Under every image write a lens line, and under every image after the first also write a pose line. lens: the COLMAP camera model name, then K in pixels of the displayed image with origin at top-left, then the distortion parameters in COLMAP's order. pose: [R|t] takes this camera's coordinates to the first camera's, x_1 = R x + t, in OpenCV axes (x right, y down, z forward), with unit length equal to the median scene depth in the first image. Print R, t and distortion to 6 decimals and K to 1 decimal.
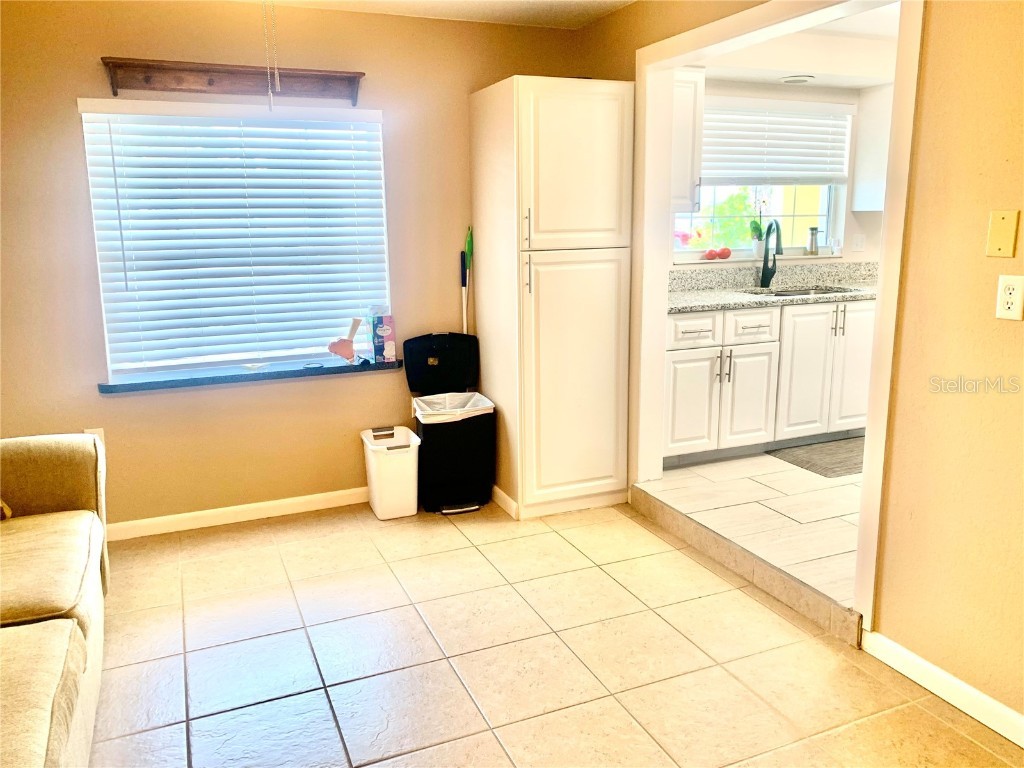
lens RADIAL K [[784.9, 0, 519.7], [0, 784.9, 382.0], [0, 0, 1]] dist [0.041888, -0.047056]
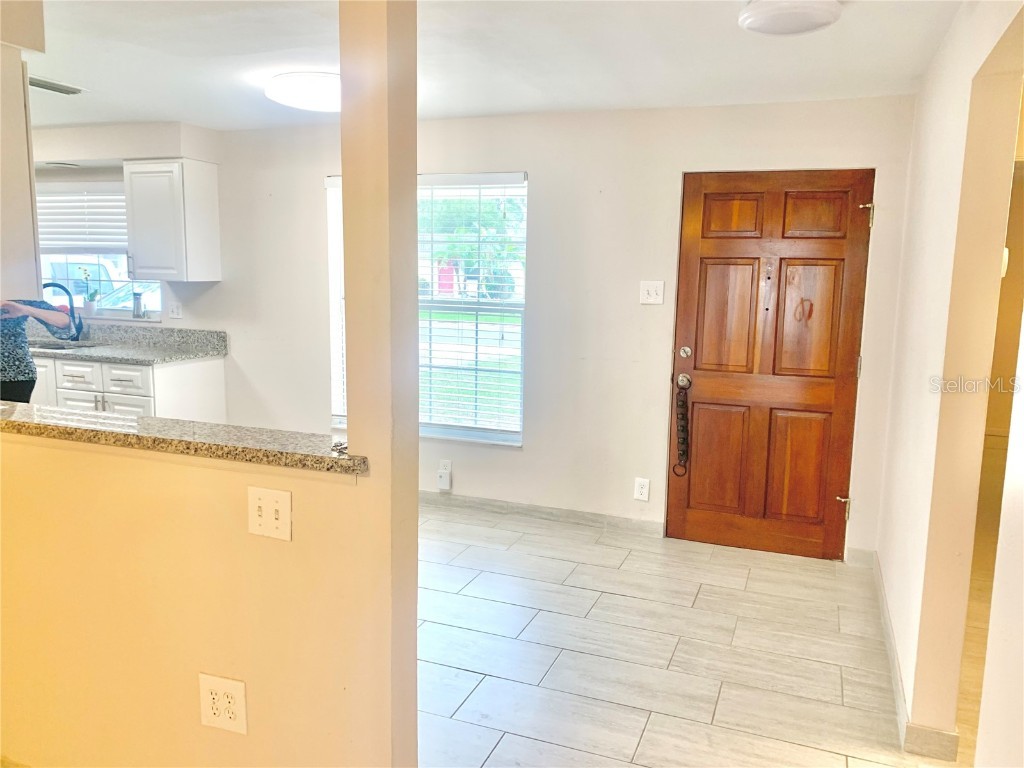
lens RADIAL K [[784.9, 0, 507.3], [0, 784.9, 391.7], [0, 0, 1]] dist [0.041888, -0.047056]
pose [[0.707345, 0.122446, -0.696182, 1.546349], [-0.166789, 0.985985, 0.003954, -0.155398], [0.686909, 0.113318, 0.717854, 0.604981]]
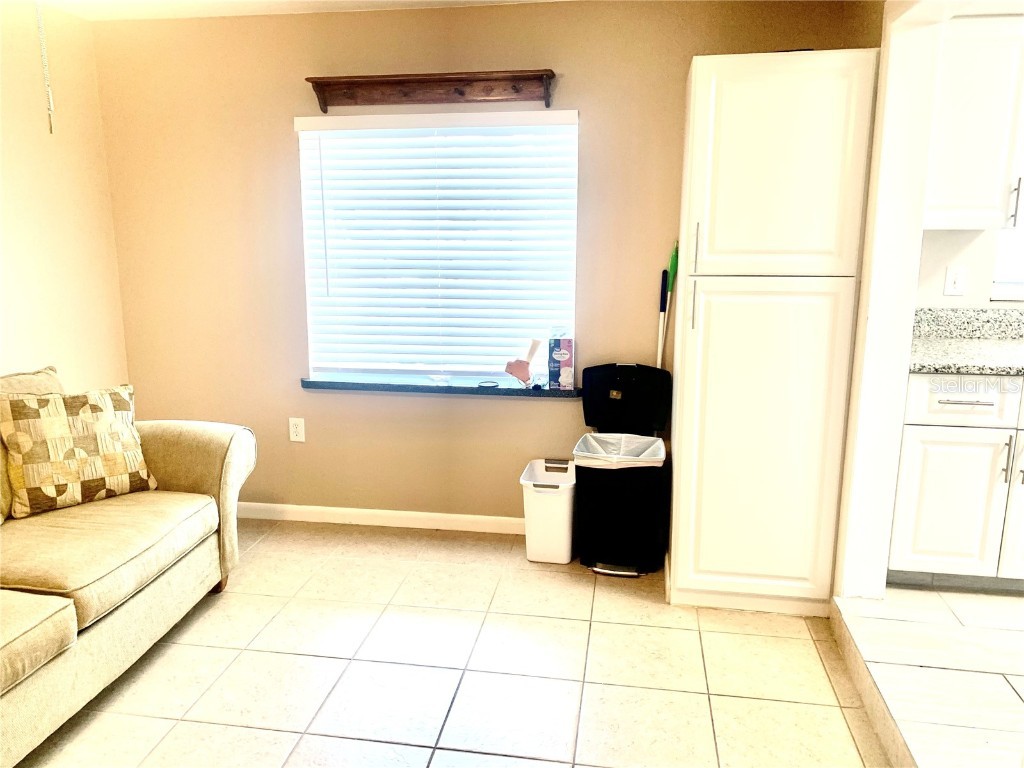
lens RADIAL K [[784.9, 0, 506.6], [0, 784.9, 385.2], [0, 0, 1]] dist [0.041888, -0.047056]
pose [[0.835560, 0.124073, -0.535206, 0.262336], [-0.120434, 0.991836, 0.041911, -0.061360], [0.536037, 0.029438, 0.843681, 0.206812]]
